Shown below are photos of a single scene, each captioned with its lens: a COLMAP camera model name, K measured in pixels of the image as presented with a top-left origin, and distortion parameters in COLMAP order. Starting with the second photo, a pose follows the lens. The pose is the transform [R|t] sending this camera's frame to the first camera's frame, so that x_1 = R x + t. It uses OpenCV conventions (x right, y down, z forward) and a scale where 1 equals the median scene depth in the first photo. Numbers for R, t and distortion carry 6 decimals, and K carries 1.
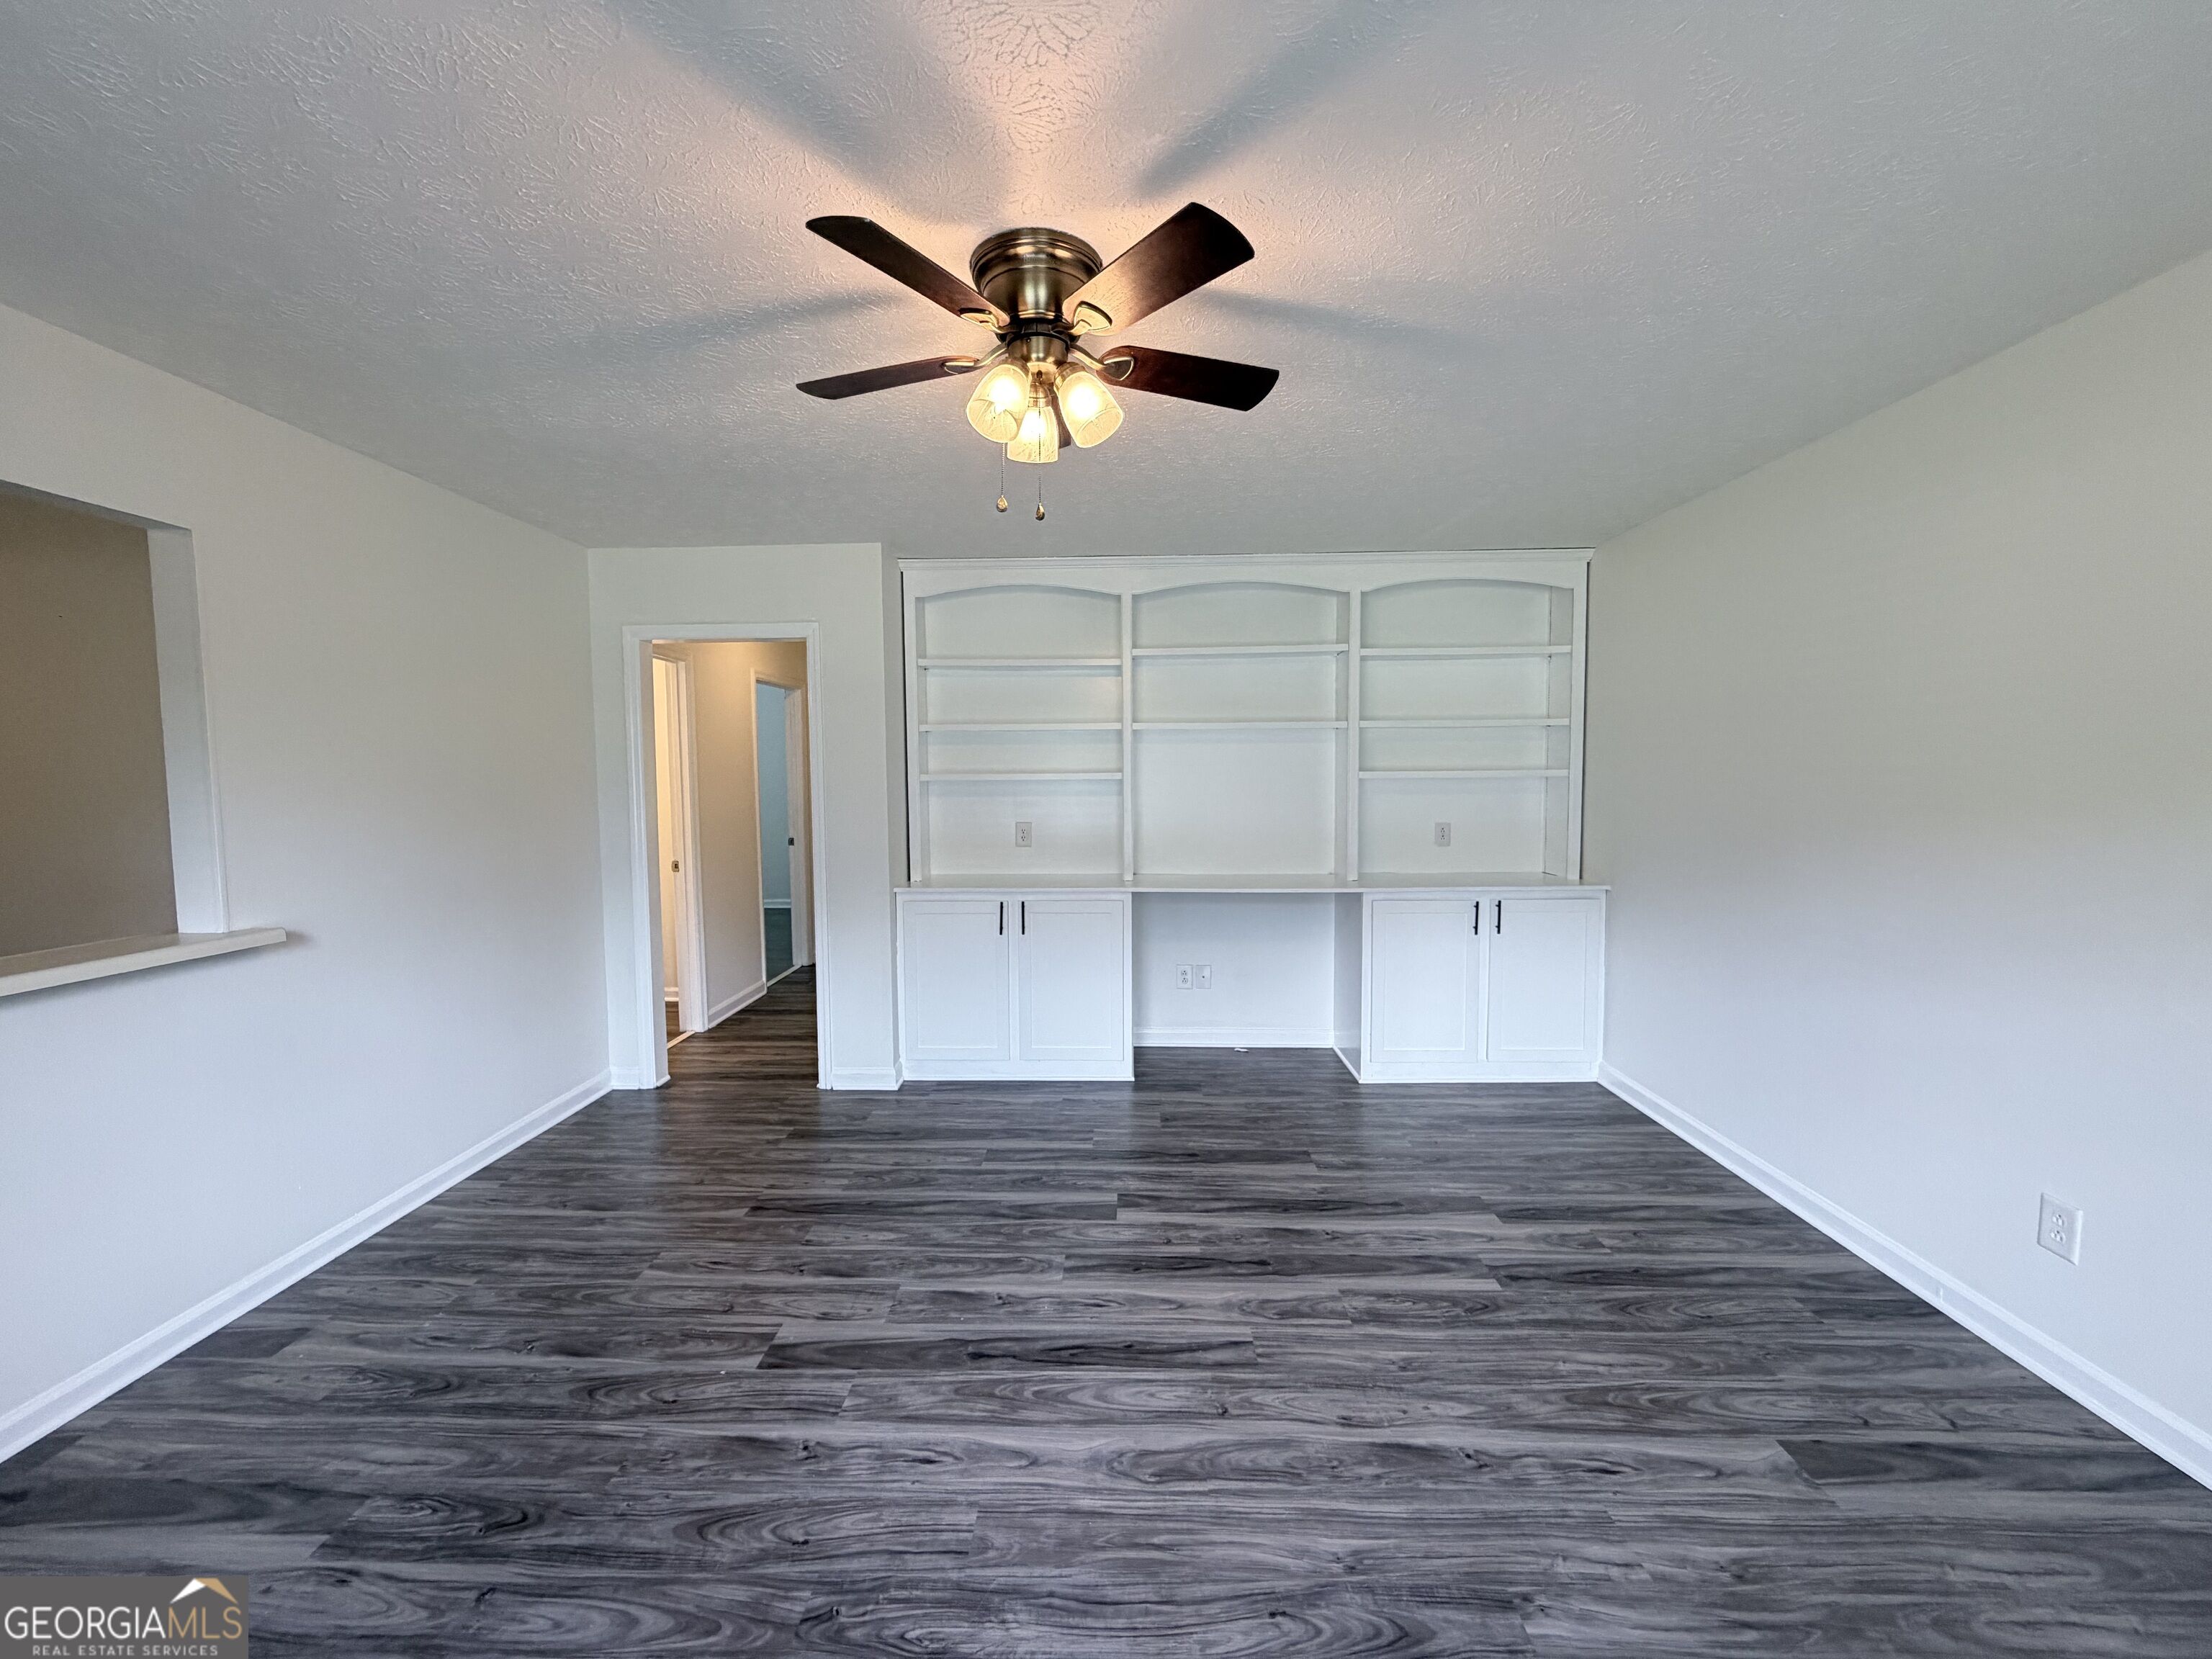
lens RADIAL K [[882.1, 0, 1103.3], [0, 882.1, 831.1], [0, 0, 1]] dist [0.000191, -0.000259]
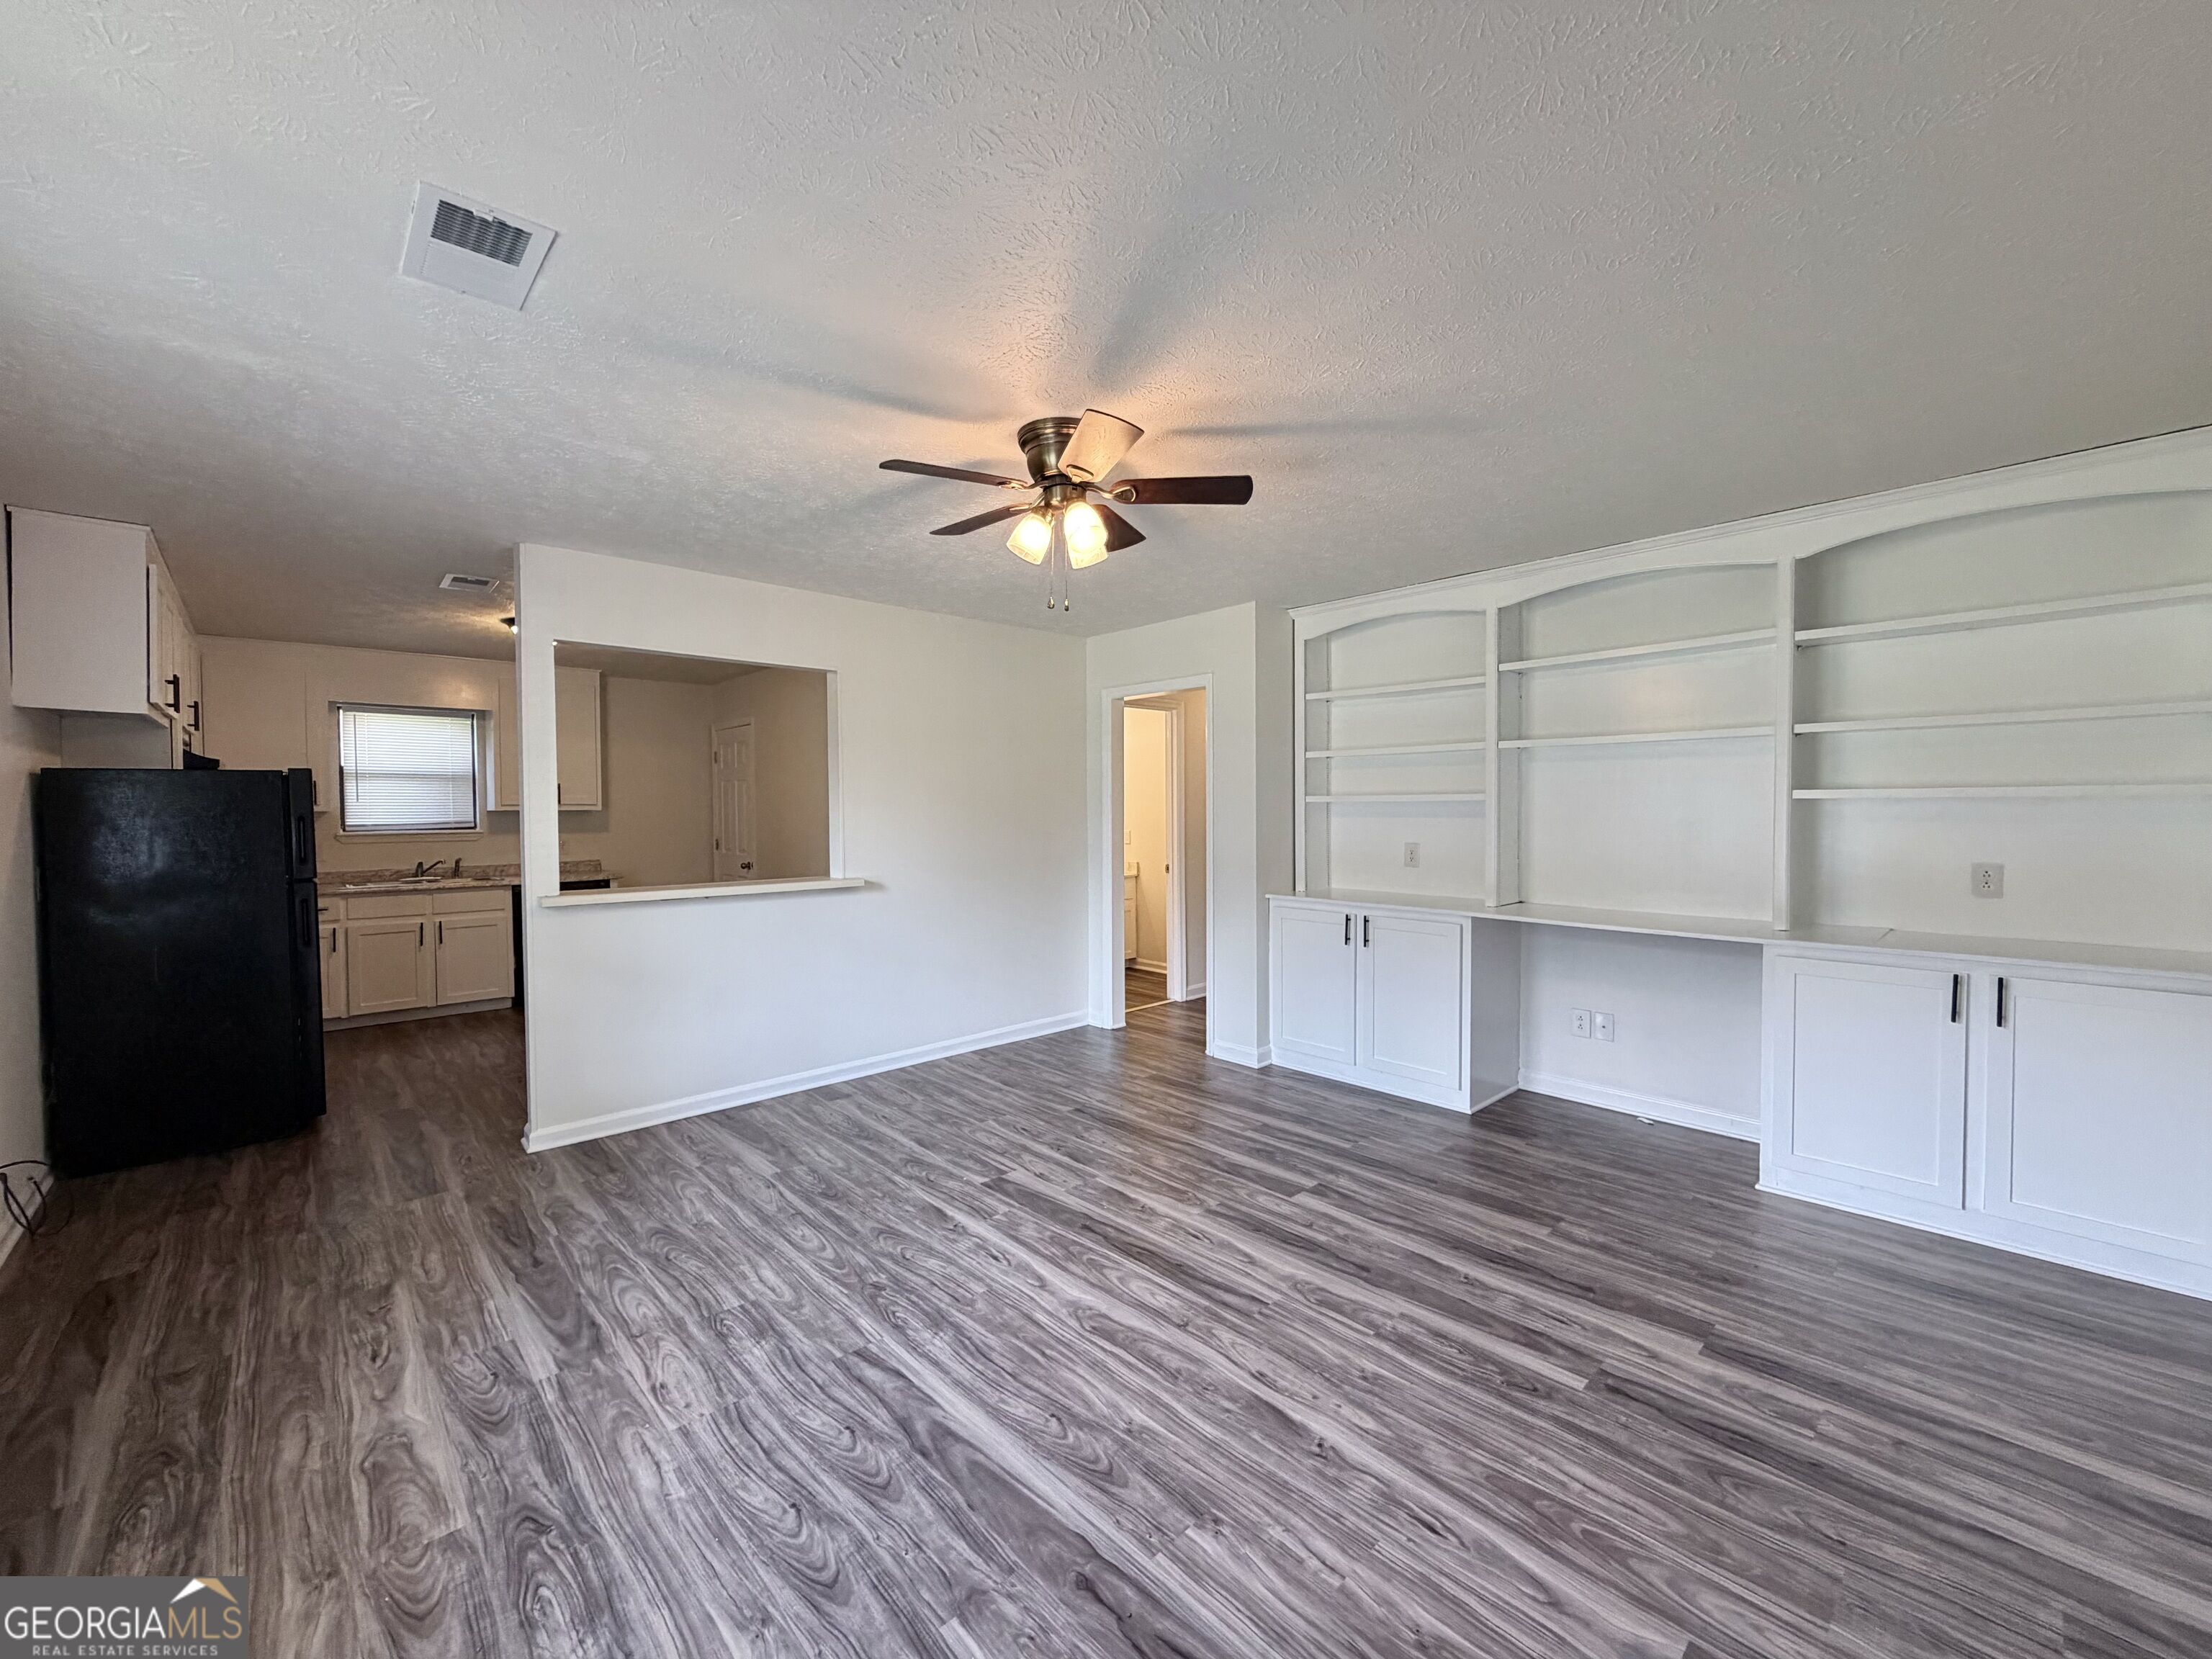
lens RADIAL K [[882.1, 0, 1098.2], [0, 882.1, 826.6], [0, 0, 1]] dist [0.000191, -0.000259]
pose [[0.703066, 0.019476, -0.710858, 0.716850], [-0.045107, 0.998833, -0.017246, 0.010275], [0.709693, 0.044190, 0.703124, 0.042297]]
